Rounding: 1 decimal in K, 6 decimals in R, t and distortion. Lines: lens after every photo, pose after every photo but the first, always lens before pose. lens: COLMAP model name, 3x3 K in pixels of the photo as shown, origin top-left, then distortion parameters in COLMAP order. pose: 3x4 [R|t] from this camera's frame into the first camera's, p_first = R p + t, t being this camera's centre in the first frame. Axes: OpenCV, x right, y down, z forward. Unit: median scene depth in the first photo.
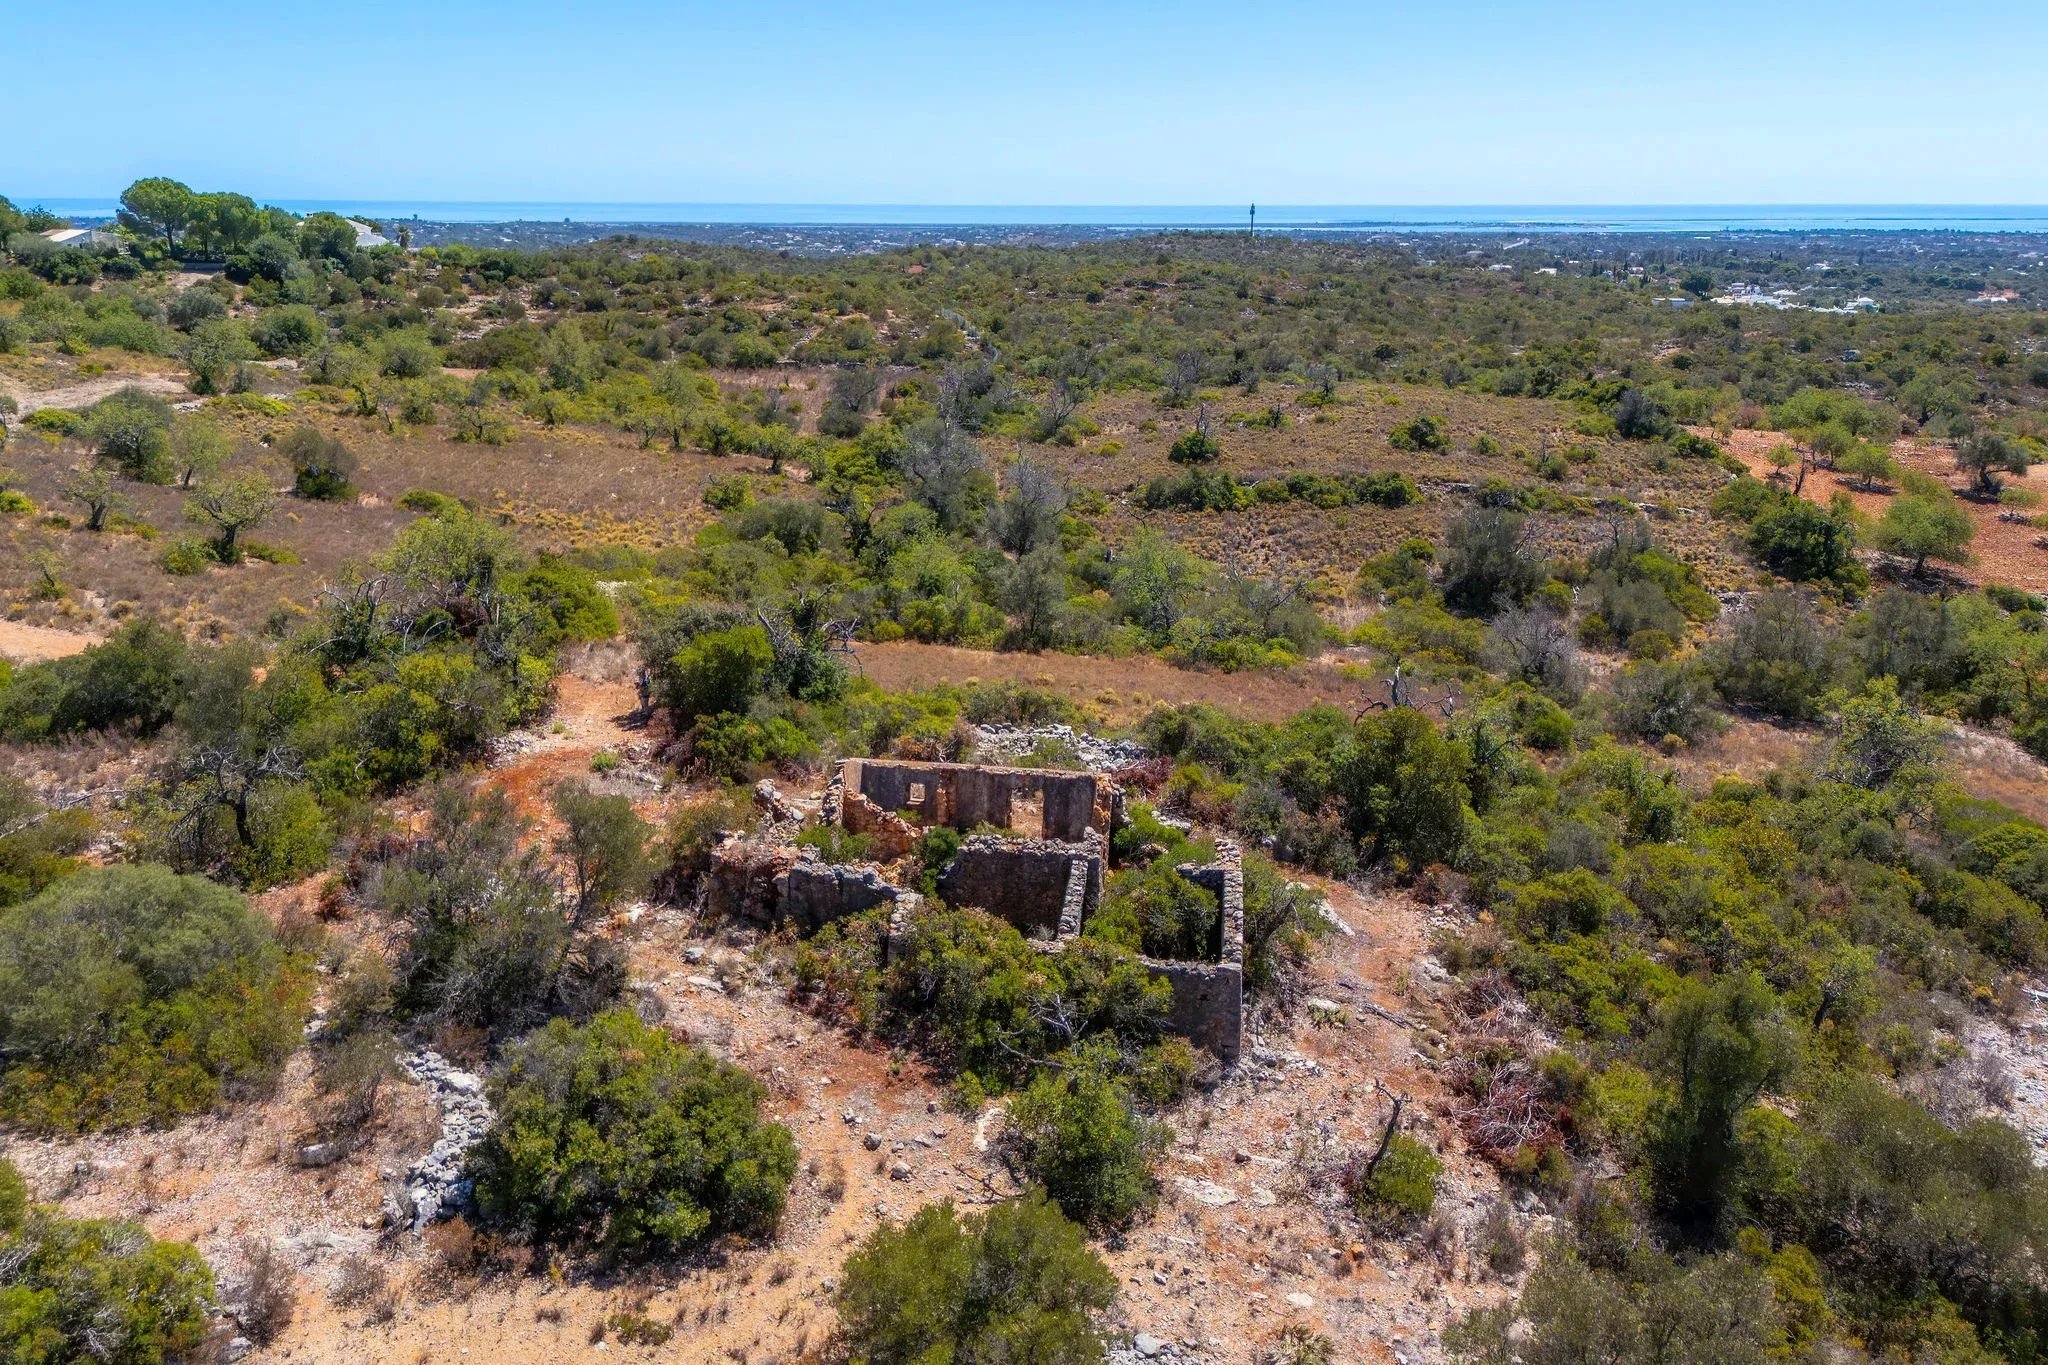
lens RADIAL K [[1504.4, 0, 1013.7], [0, 1504.4, 686.6], [0, 0, 1]] dist [0.039849, -0.025866]
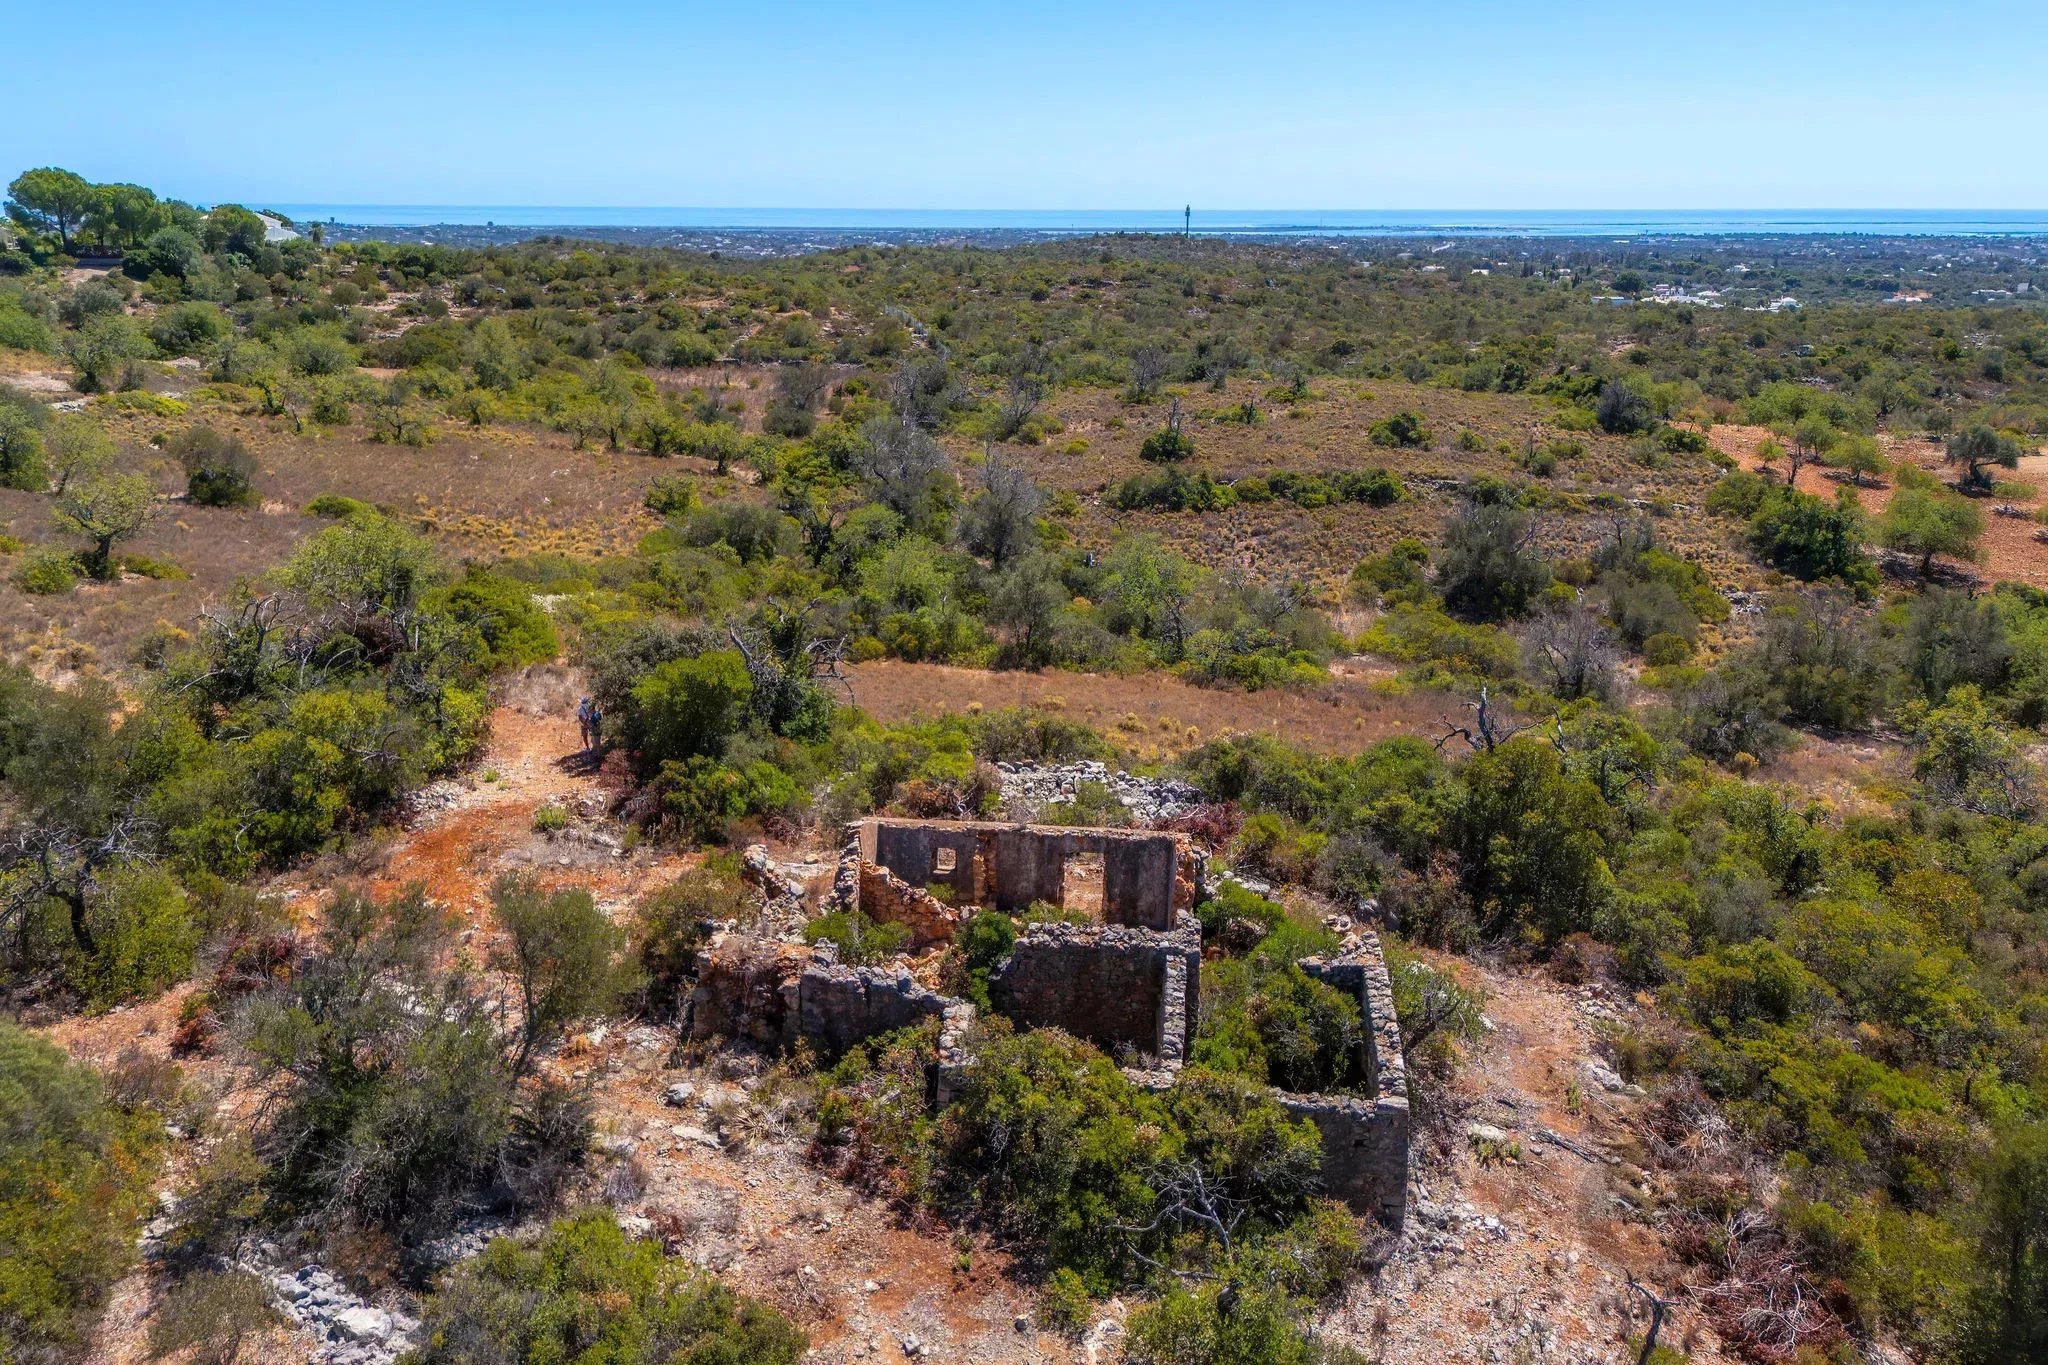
lens RADIAL K [[1504.4, 0, 1013.7], [0, 1504.4, 686.6], [0, 0, 1]] dist [0.039849, -0.025866]
pose [[0.999009, -0.013479, 0.042419, -0.035935], [0.013587, 0.999905, -0.002270, -0.011530], [-0.042384, 0.002844, 0.999097, 0.114228]]
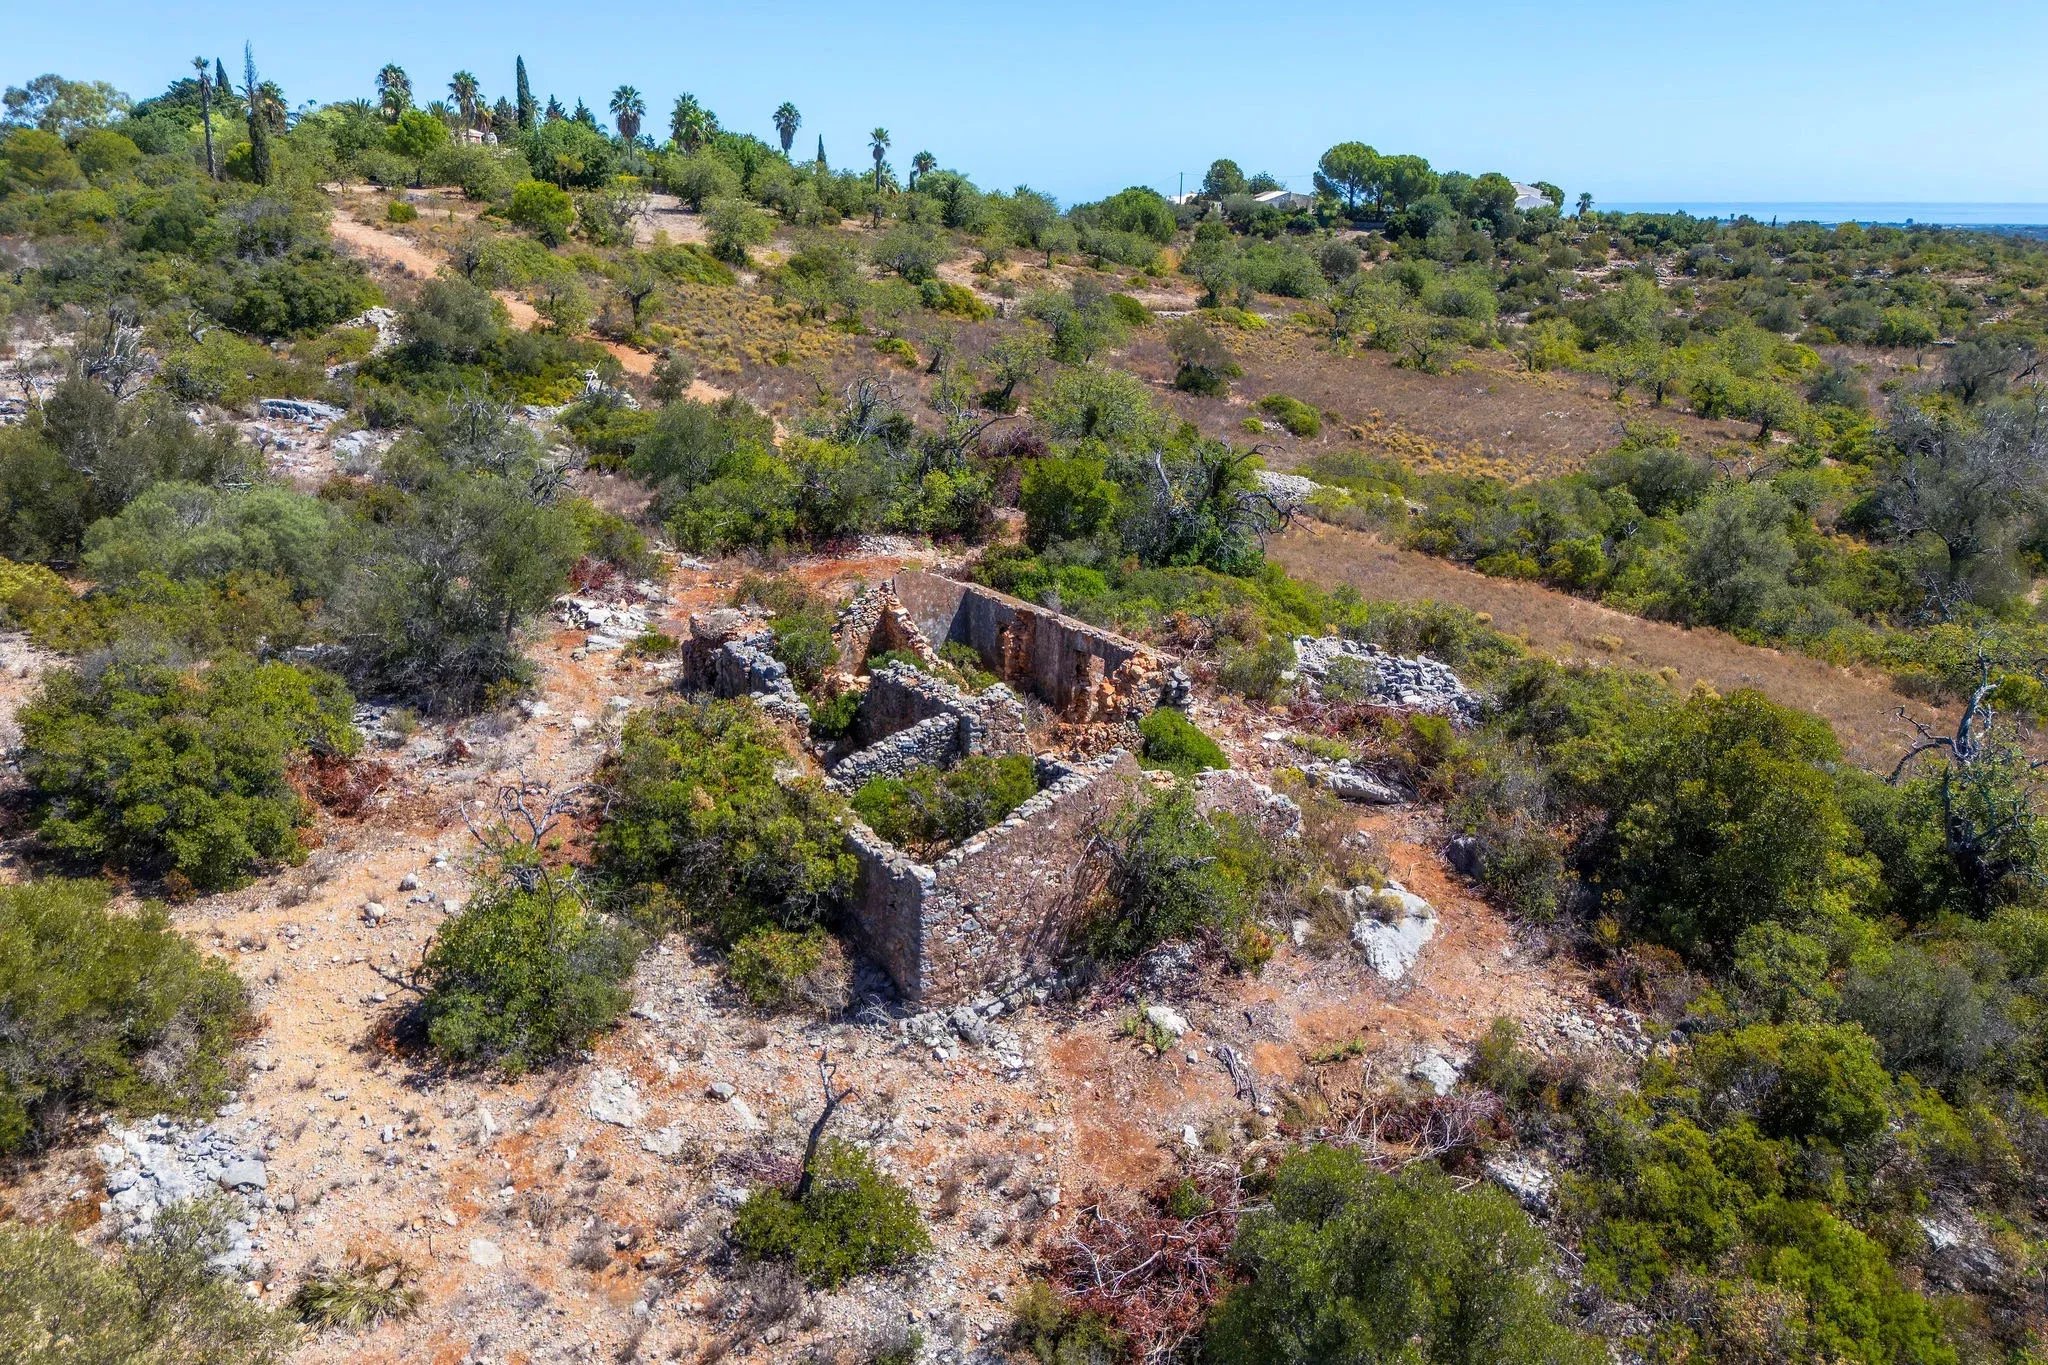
lens RADIAL K [[1504.4, 0, 1013.7], [0, 1504.4, 686.6], [0, 0, 1]] dist [0.039849, -0.025866]
pose [[0.702070, 0.221630, -0.676740, 0.288509], [-0.222225, 0.971063, 0.087478, 0.014243], [0.676545, 0.088973, 0.731006, 0.235678]]
